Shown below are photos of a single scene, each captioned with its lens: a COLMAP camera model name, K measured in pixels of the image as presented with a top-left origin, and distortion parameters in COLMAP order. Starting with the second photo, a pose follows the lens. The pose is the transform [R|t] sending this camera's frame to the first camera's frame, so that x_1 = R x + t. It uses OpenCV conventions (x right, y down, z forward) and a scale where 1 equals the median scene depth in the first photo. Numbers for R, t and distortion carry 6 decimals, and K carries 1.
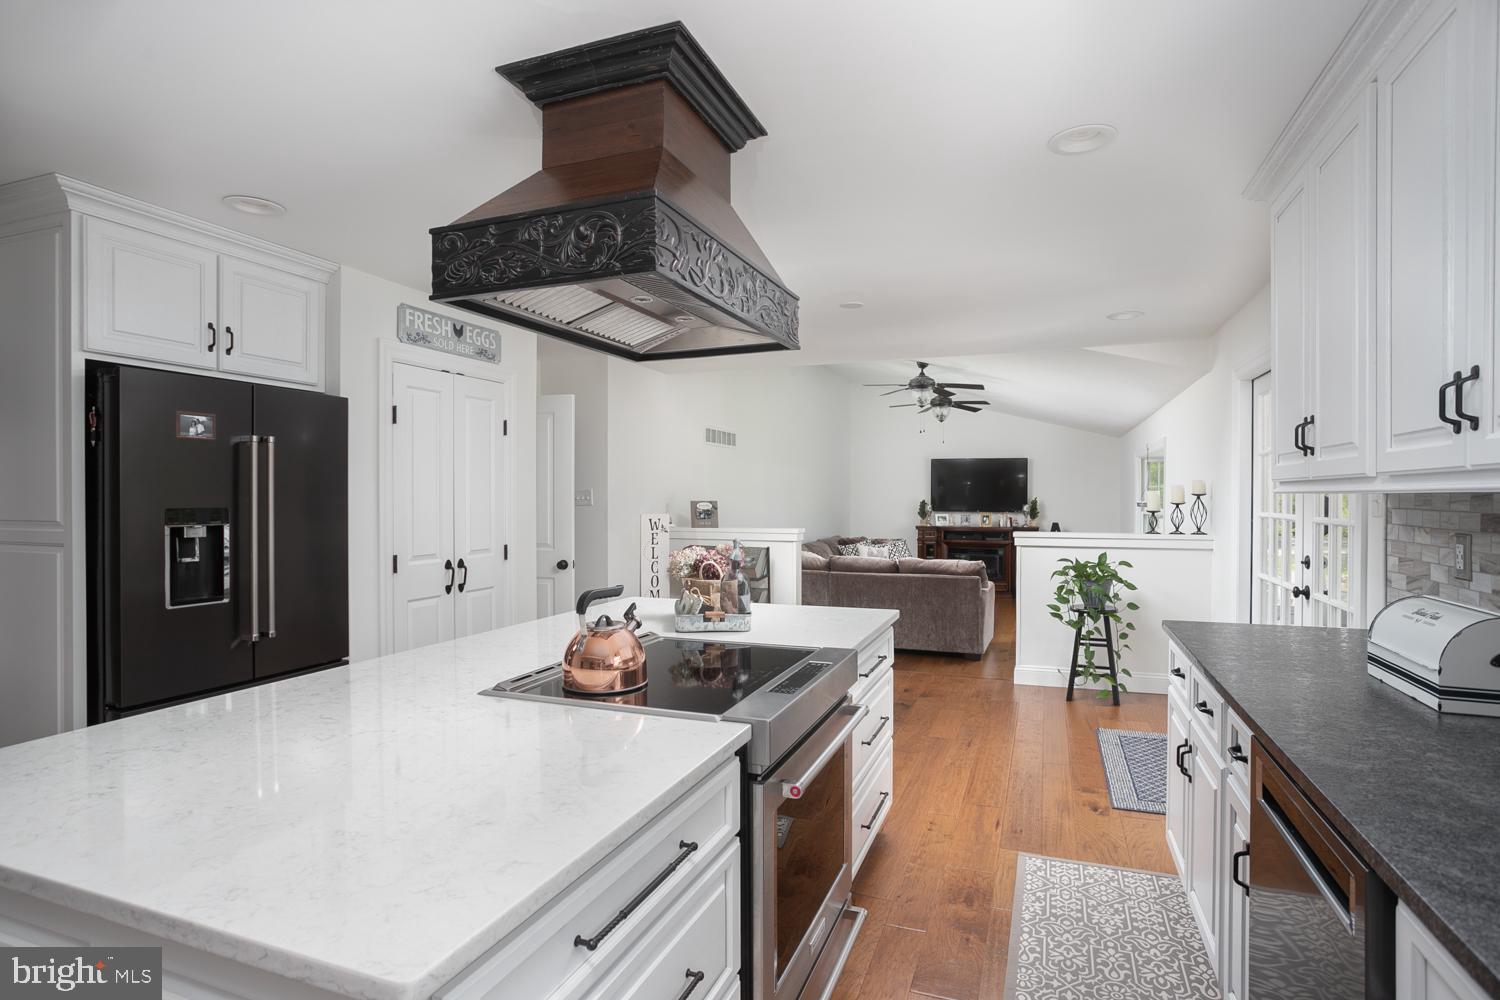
lens RADIAL K [[747.7, 0, 743.6], [0, 747.7, 497.4], [0, 0, 1]] dist [-0.004554, 0.004773]
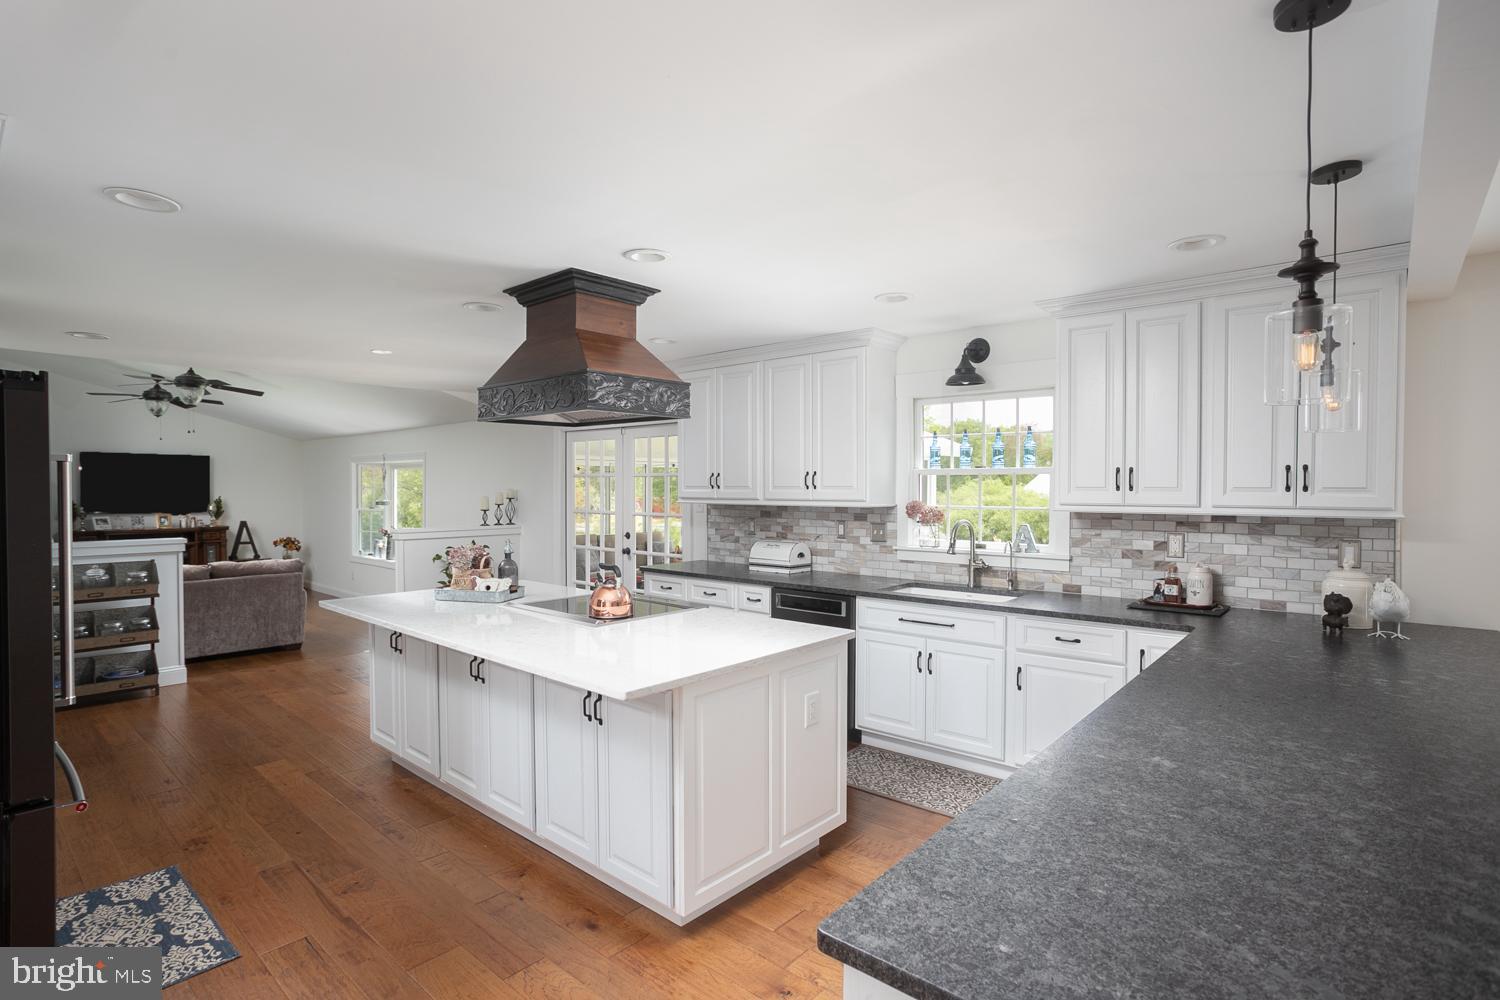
lens RADIAL K [[747.7, 0, 755.3], [0, 747.7, 488.0], [0, 0, 1]] dist [-0.004554, 0.004773]
pose [[0.323894, 0.002969, 0.946089, -0.380036], [-0.002800, 0.999994, -0.002180, -0.013264], [-0.946089, -0.001943, 0.323900, 0.008325]]
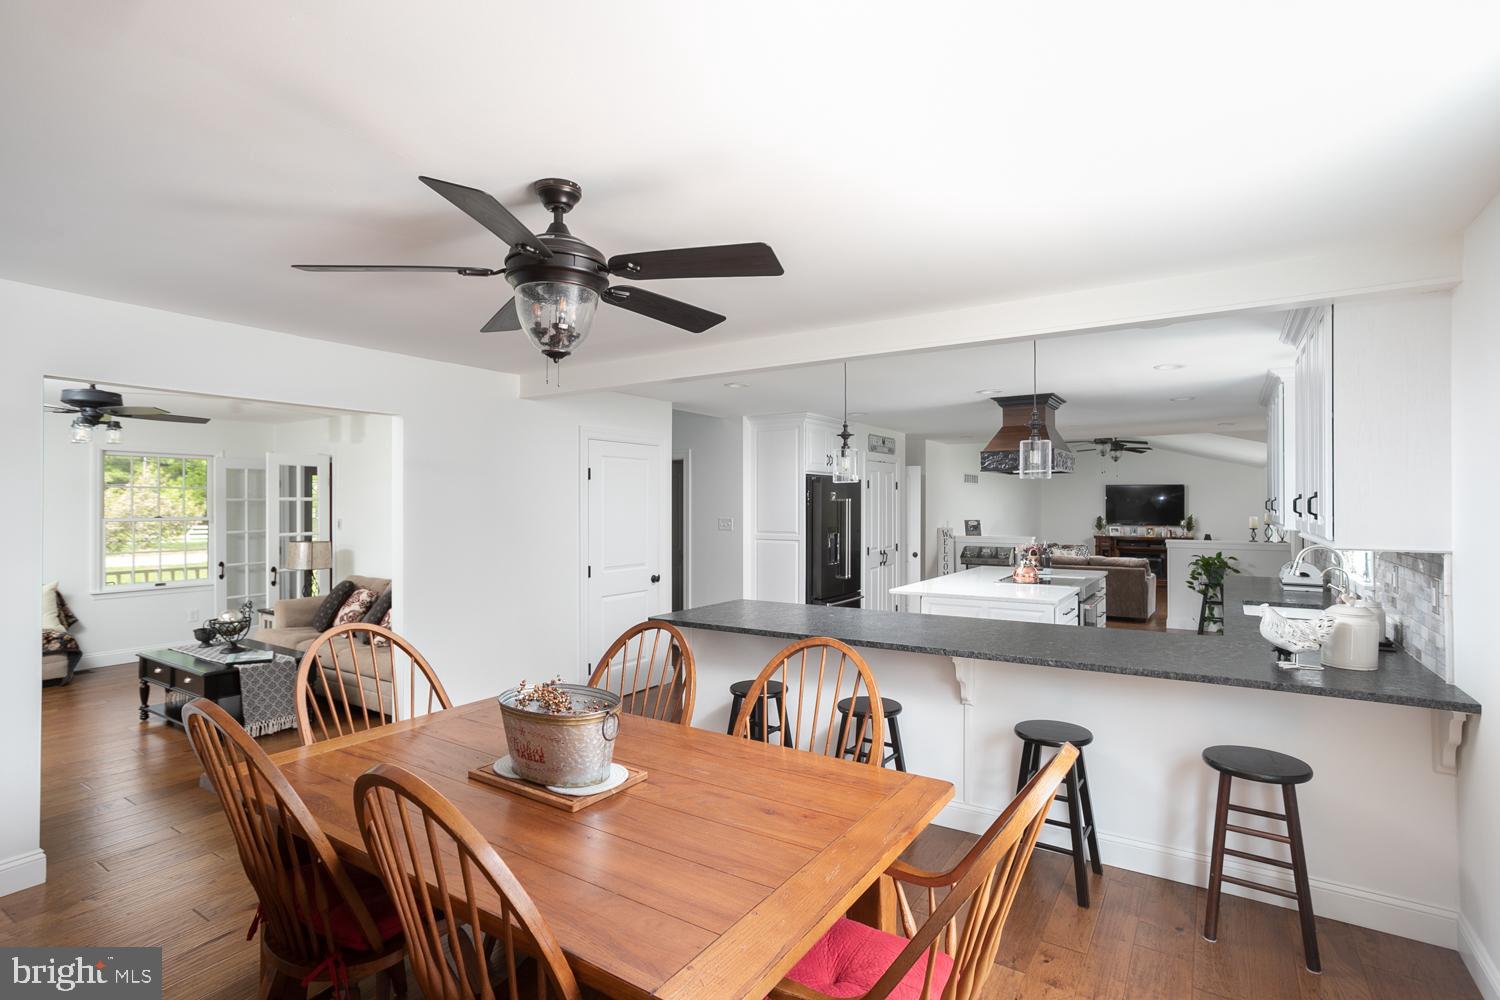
lens RADIAL K [[747.7, 0, 759.1], [0, 747.7, 505.4], [0, 0, 1]] dist [-0.004554, 0.004773]
pose [[0.985239, 0.002043, -0.171174, -0.158733], [-0.001855, 0.999997, 0.001260, -0.019912], [0.171176, -0.000924, 0.985240, -0.506942]]
